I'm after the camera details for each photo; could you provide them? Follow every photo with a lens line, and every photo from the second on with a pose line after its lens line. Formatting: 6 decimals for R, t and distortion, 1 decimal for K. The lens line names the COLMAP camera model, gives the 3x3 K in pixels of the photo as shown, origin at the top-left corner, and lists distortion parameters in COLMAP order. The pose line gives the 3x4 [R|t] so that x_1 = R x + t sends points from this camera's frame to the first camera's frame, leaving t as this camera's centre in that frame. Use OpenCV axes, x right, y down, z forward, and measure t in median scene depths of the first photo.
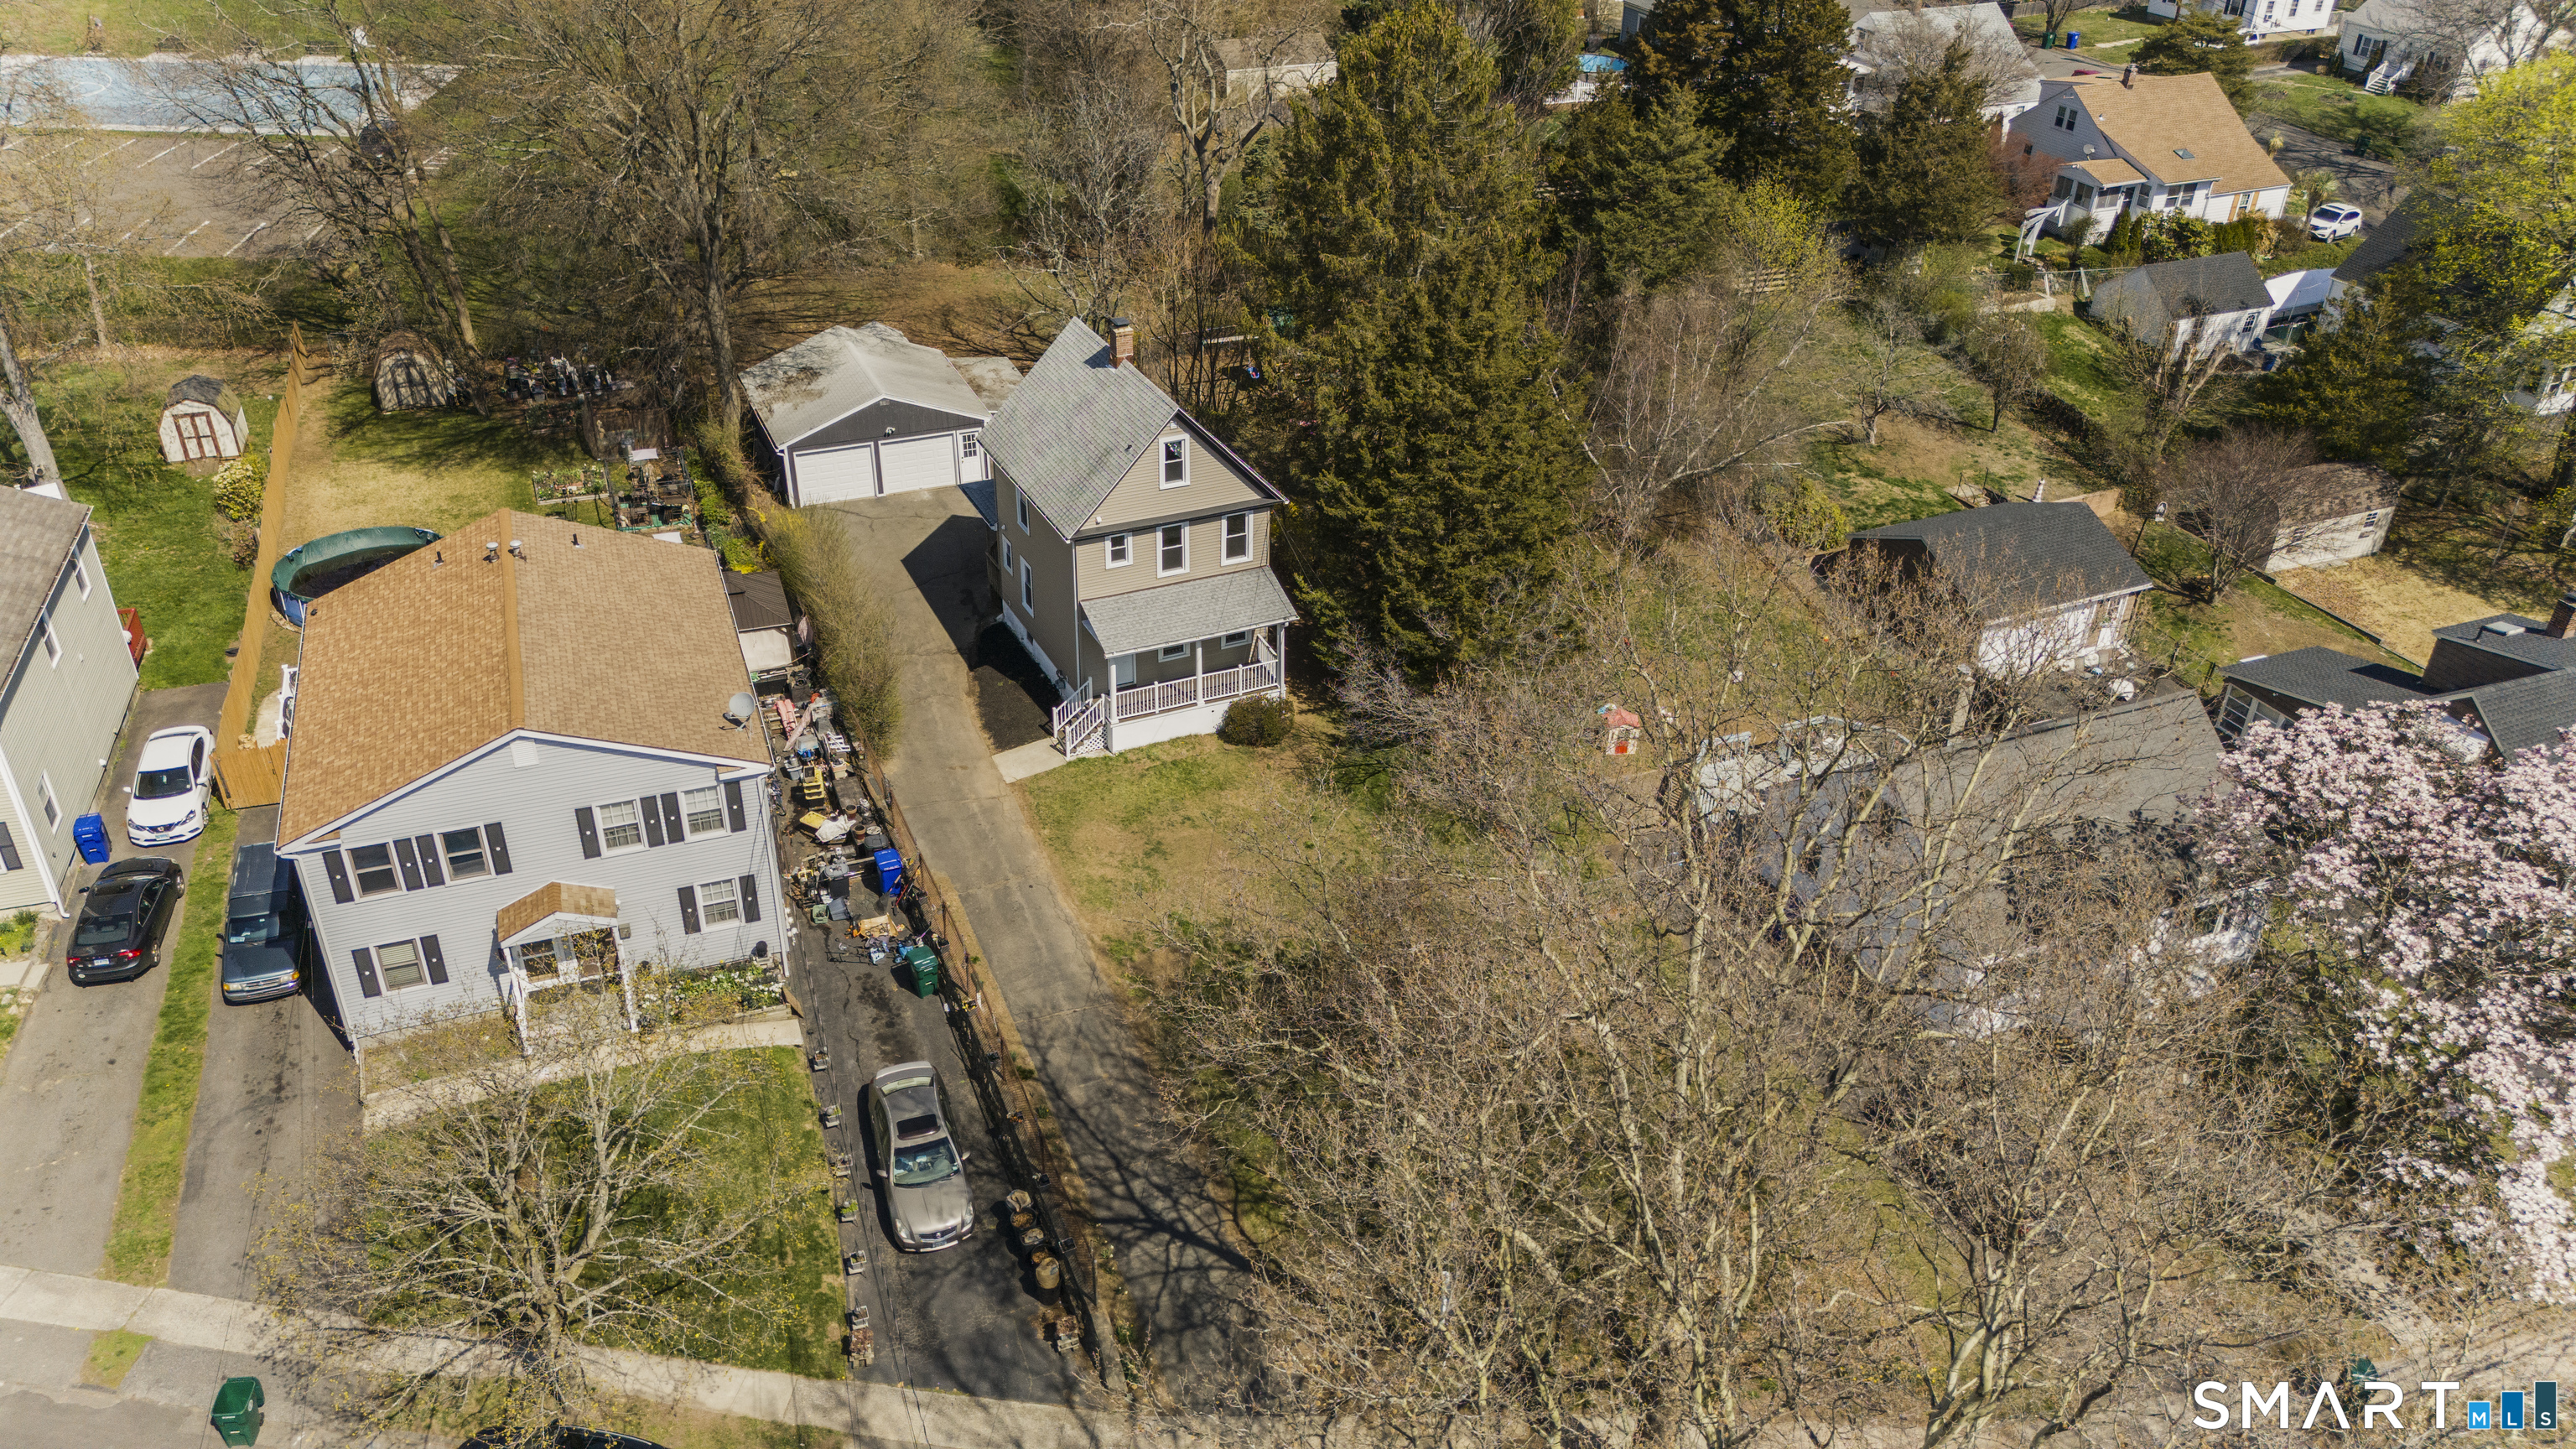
lens RADIAL K [[1903.2, 0, 1289.4], [0, 1903.2, 723.8], [0, 0, 1]] dist [0.076157, -0.069775]
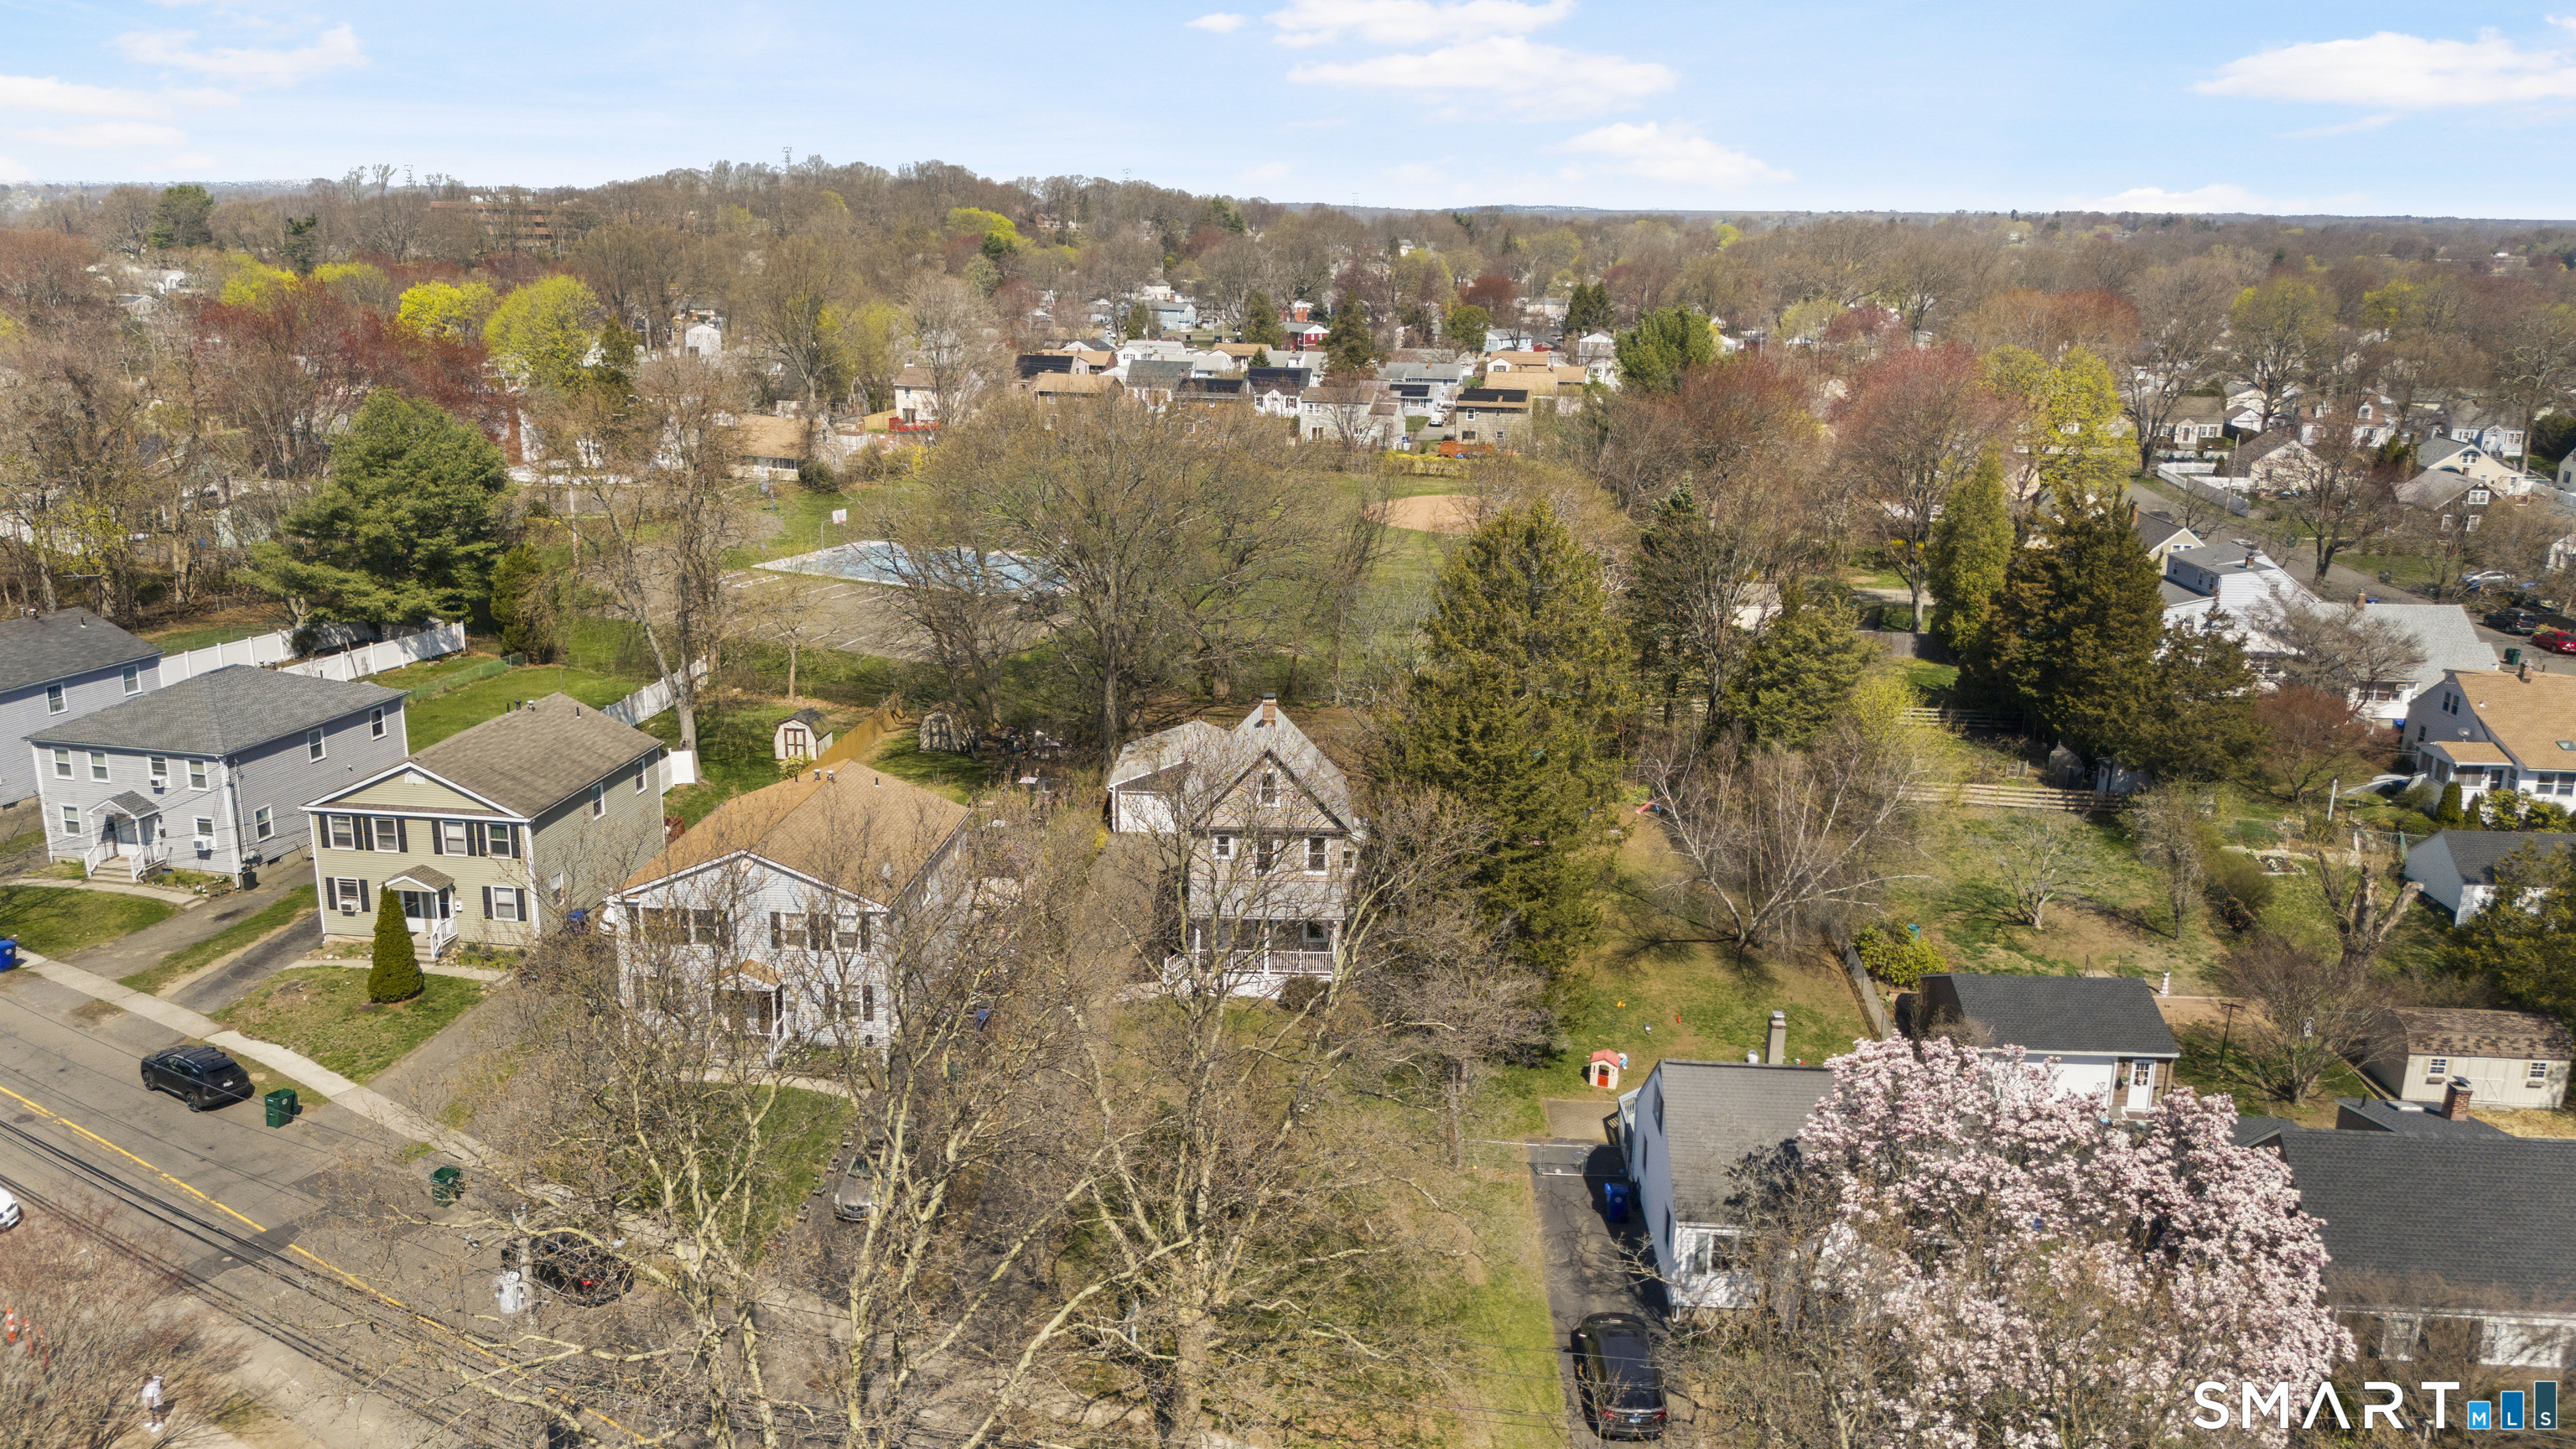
lens RADIAL K [[1903.2, 0, 1293.6], [0, 1903.2, 707.8], [0, 0, 1]] dist [0.076157, -0.069775]
pose [[0.904043, 0.097525, -0.416167, 0.473197], [-0.218318, 0.942401, -0.253411, 0.137877], [0.367482, 0.319951, 0.873263, -0.195843]]
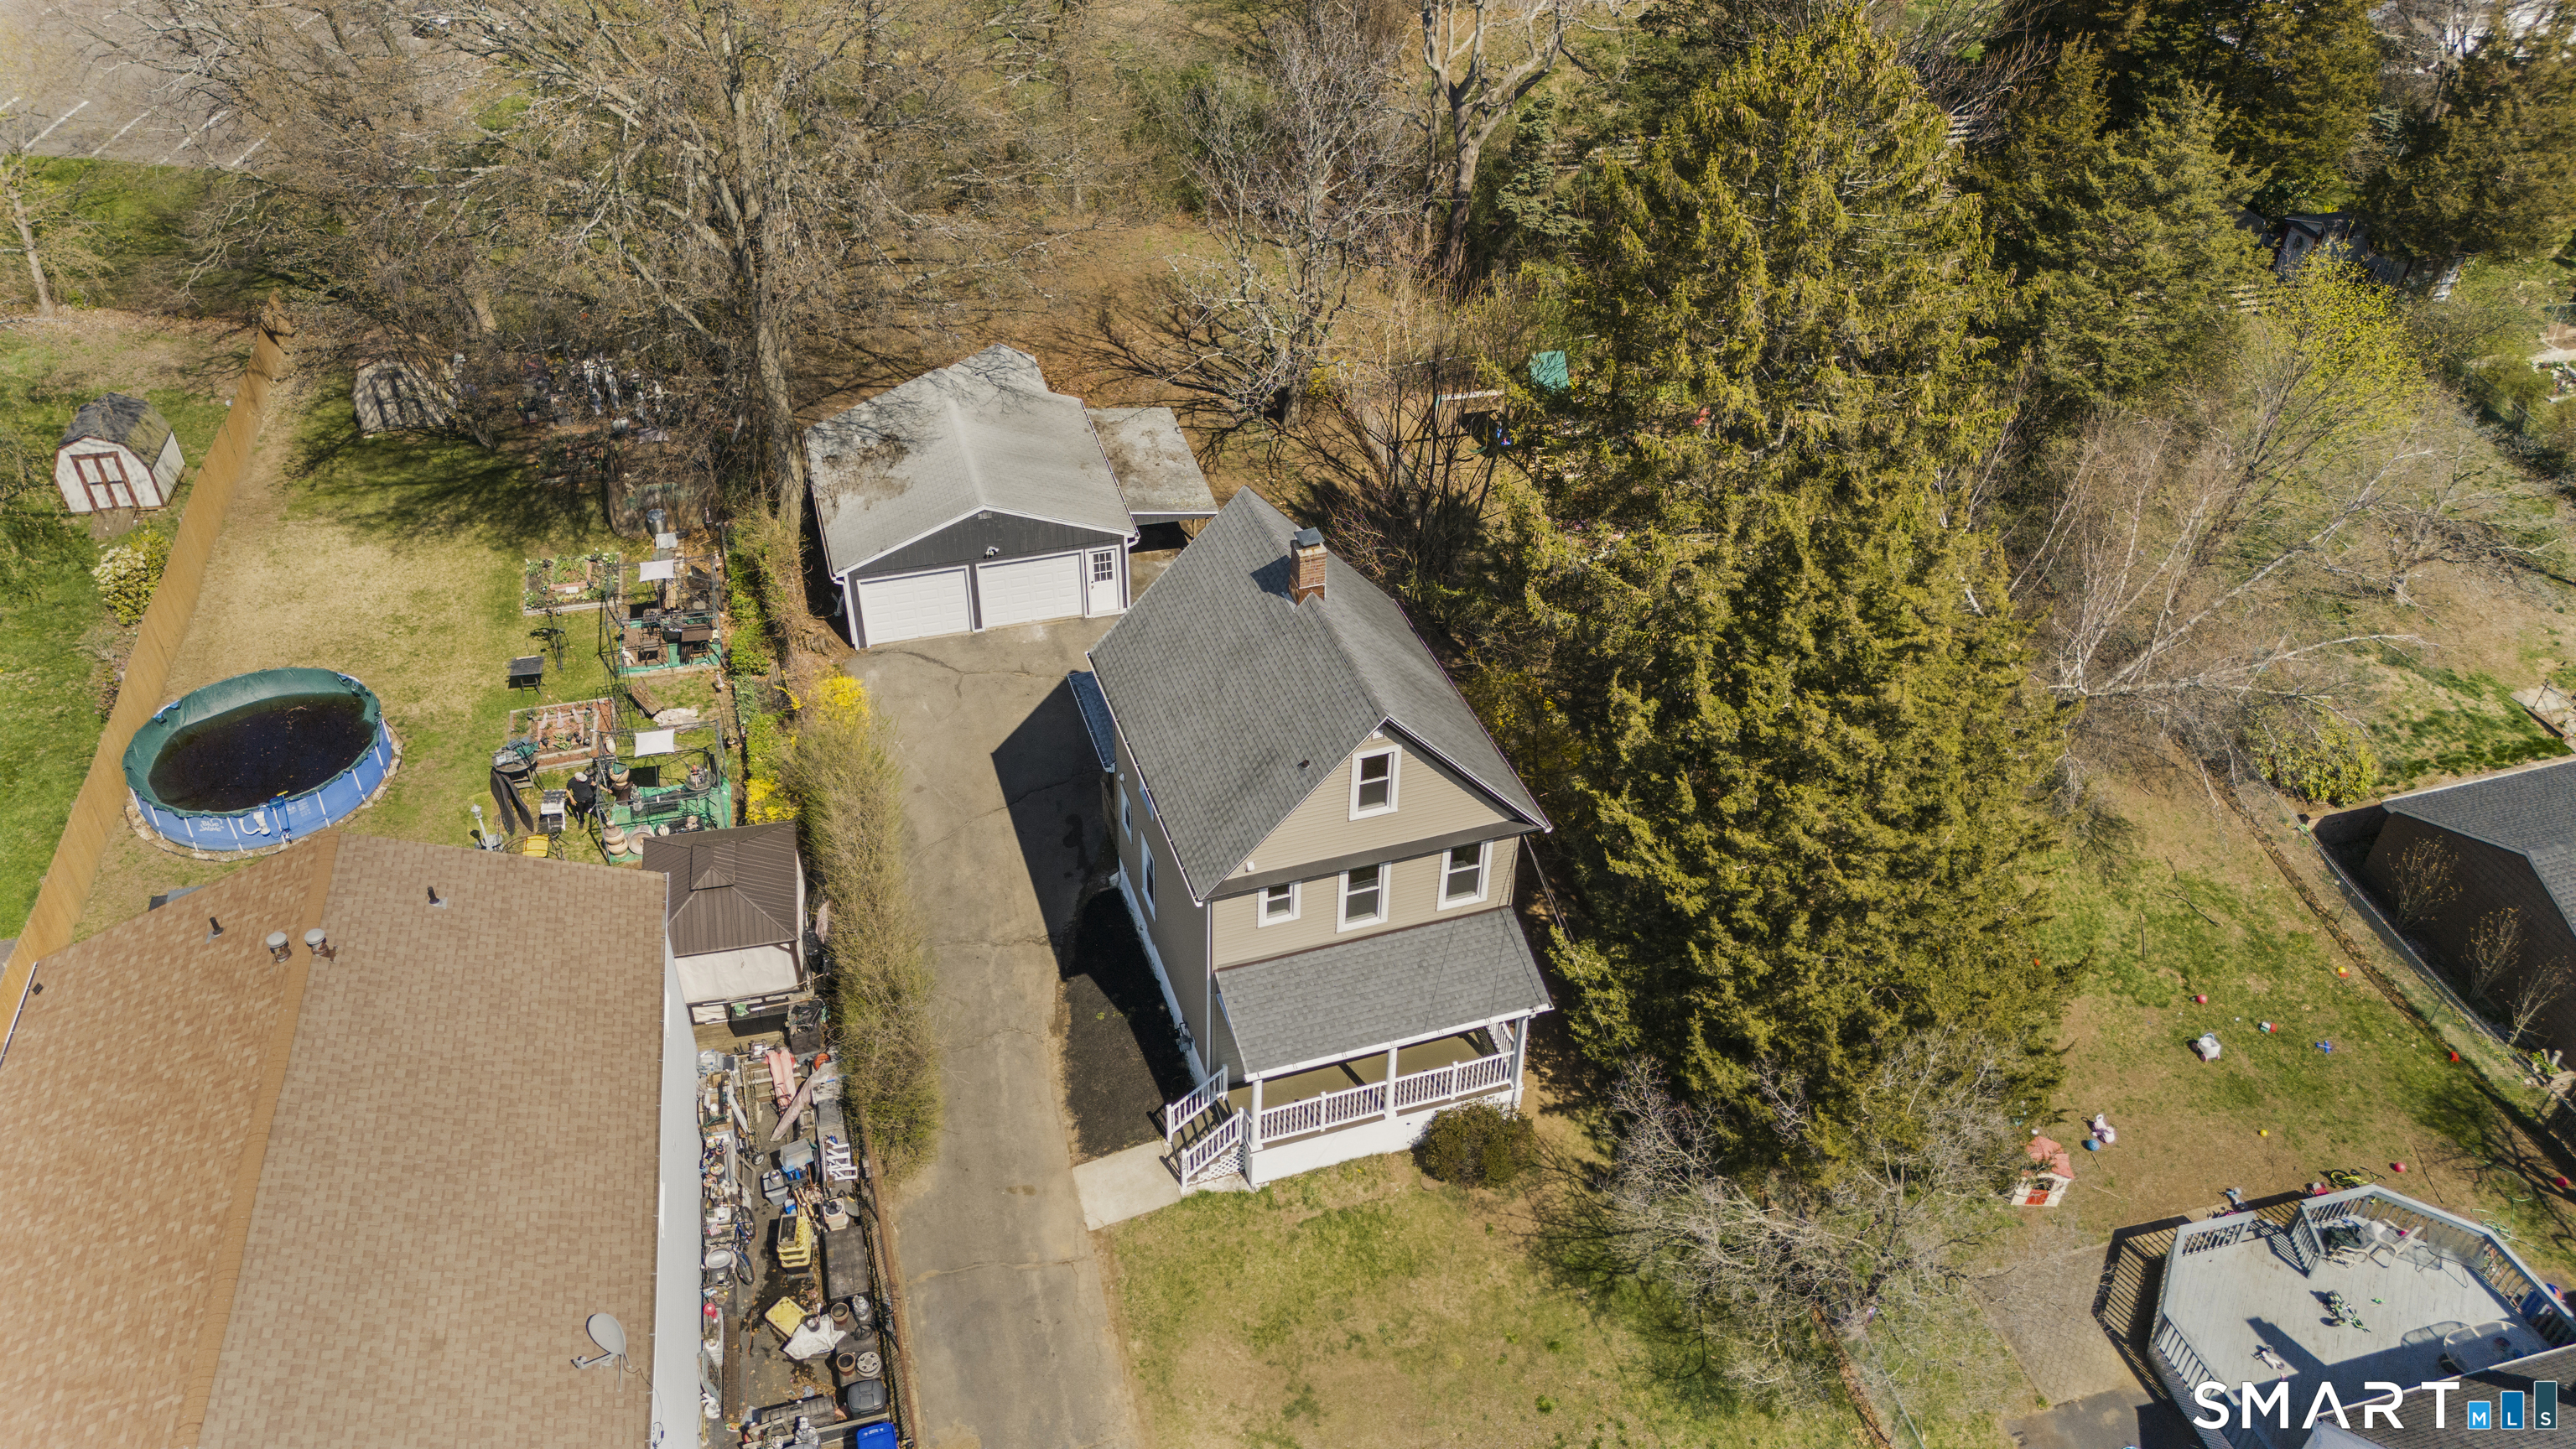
lens RADIAL K [[1903.2, 0, 1291.5], [0, 1903.2, 730.5], [0, 0, 1]] dist [0.076157, -0.069775]
pose [[0.991860, 0.079370, -0.099571, -0.023958], [-0.066623, 0.989868, 0.125388, -0.208863], [0.108514, -0.117734, 0.987098, 0.340017]]
